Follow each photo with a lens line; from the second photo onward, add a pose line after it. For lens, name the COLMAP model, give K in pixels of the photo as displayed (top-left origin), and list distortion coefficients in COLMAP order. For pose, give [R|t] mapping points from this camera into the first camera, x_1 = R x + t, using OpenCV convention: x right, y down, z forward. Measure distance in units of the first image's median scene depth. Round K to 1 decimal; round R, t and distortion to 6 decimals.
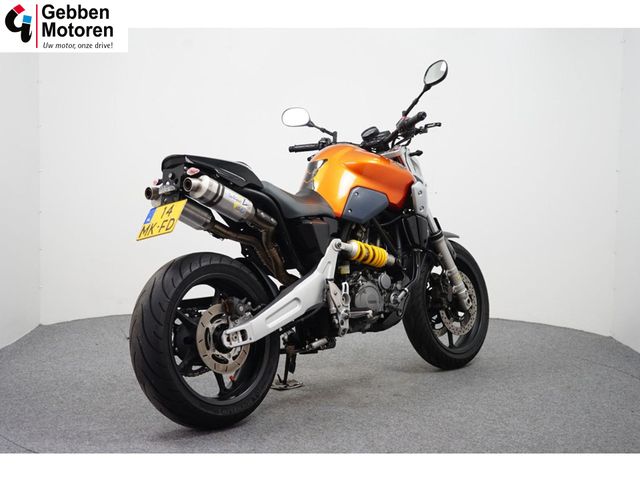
lens RADIAL K [[1019.4, 0, 320.0], [0, 1019.4, 240.0], [0, 0, 1]] dist [-0.024085, -0.023780]
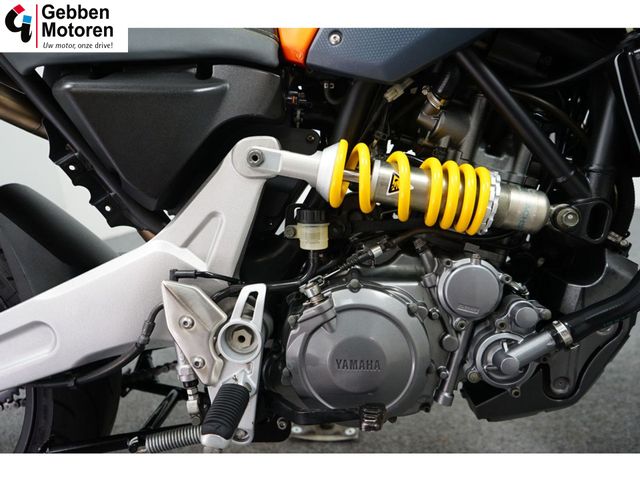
lens RADIAL K [[514.5, 0, 320.0], [0, 514.5, 240.0], [0, 0, 1]] dist [0.004063, 0.001678]
pose [[0.635465, 0.178444, -0.751227, 0.148437], [0.017064, 0.969445, 0.244714, -0.008992], [0.771941, -0.168326, 0.613003, 0.910421]]
